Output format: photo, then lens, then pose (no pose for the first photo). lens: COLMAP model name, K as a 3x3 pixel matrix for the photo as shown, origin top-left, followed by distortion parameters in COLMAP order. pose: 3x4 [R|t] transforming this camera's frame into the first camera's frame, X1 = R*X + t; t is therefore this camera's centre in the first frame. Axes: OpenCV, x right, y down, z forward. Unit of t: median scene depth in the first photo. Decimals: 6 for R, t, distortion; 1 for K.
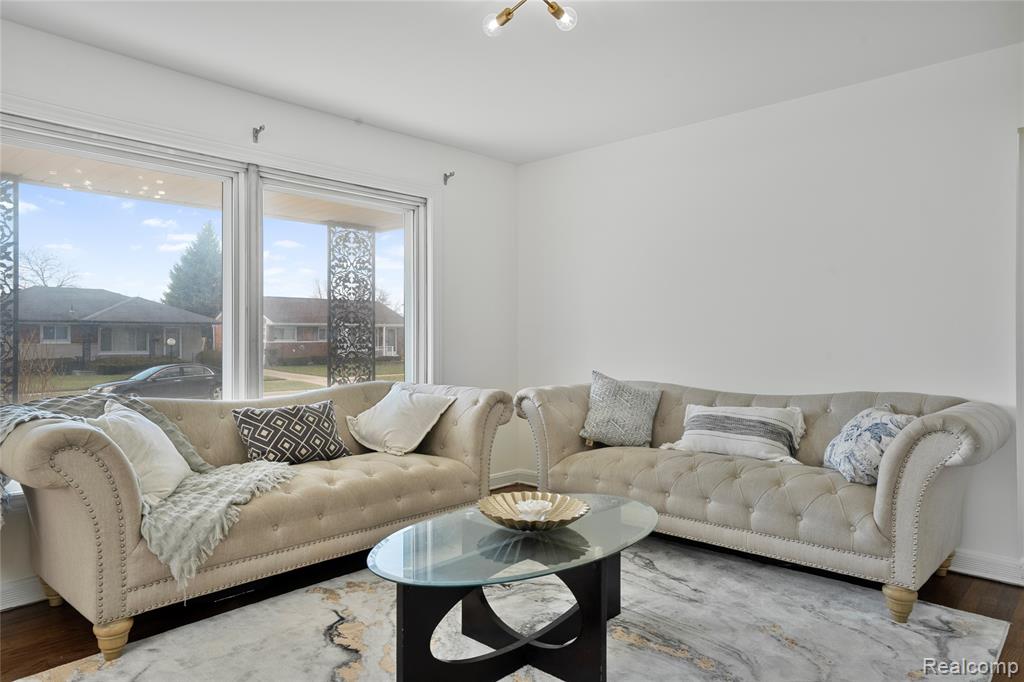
lens RADIAL K [[674.6, 0, 512.4], [0, 674.6, 333.3], [0, 0, 1]] dist [-0.005978, 0.016757]
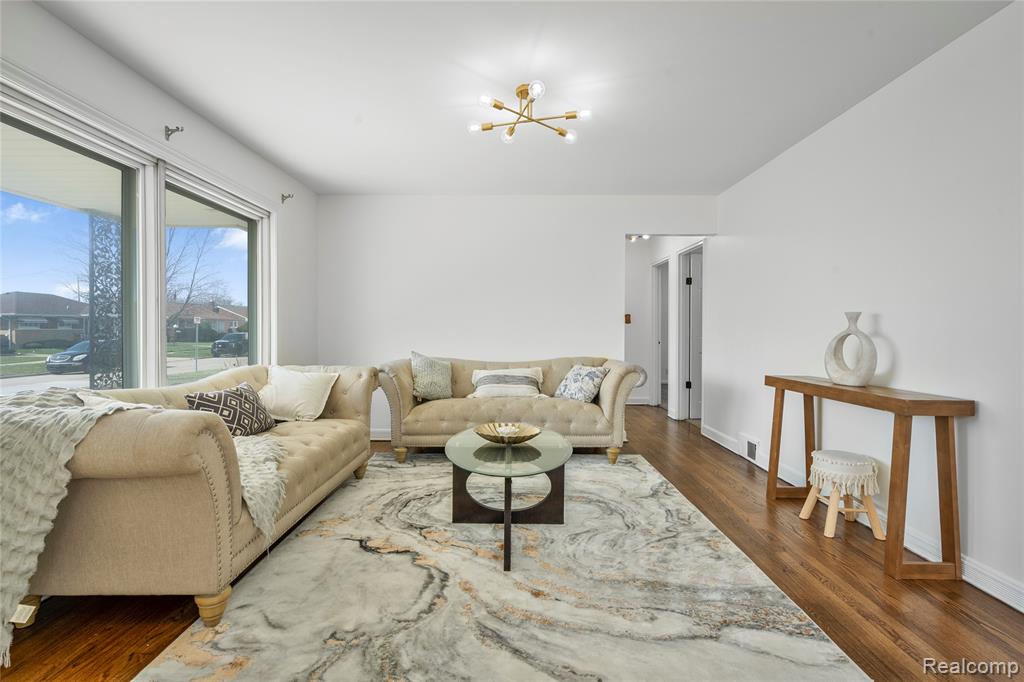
lens RADIAL K [[493.3, 0, 517.6], [0, 493.3, 334.6], [0, 0, 1]] dist [0.003183, -0.001178]
pose [[0.726577, -0.004246, 0.687072, -0.572906], [-0.007613, 0.999870, 0.014229, 0.003072], [-0.687043, -0.015569, 0.726450, 0.075940]]
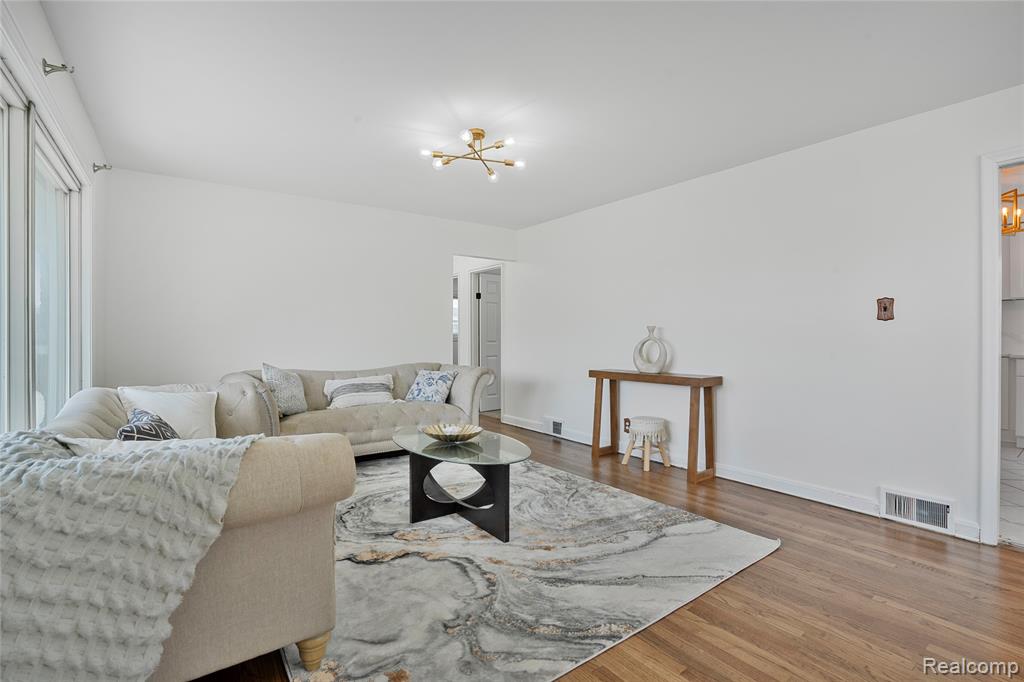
lens RADIAL K [[475.9, 0, 526.0], [0, 475.9, 336.6], [0, 0, 1]] dist [-0.032008, 0.016959]
pose [[0.159232, -0.002326, 0.987238, -0.892735], [-0.004111, 0.999987, 0.003019, -0.001885], [-0.987233, -0.004539, 0.159221, 0.435933]]
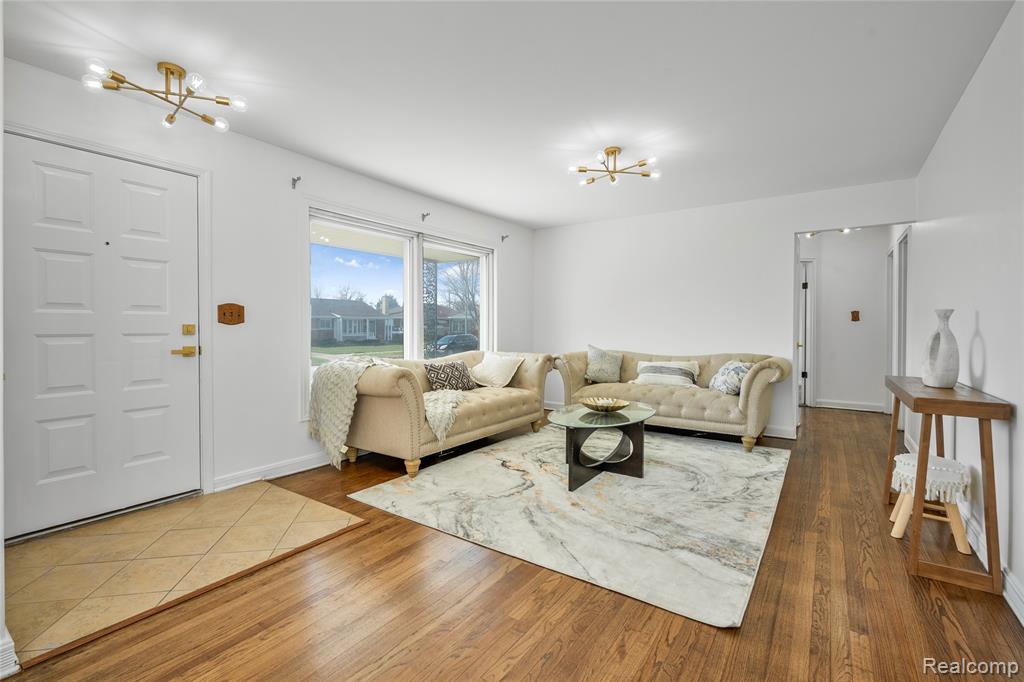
lens RADIAL K [[475.9, 0, 505.7], [0, 475.9, 332.5], [0, 0, 1]] dist [-0.032008, 0.016959]
pose [[0.990682, 0.001633, 0.136184, -0.371398], [-0.004098, 0.999833, 0.017817, -0.001120], [-0.136132, -0.018209, 0.990523, -0.372698]]
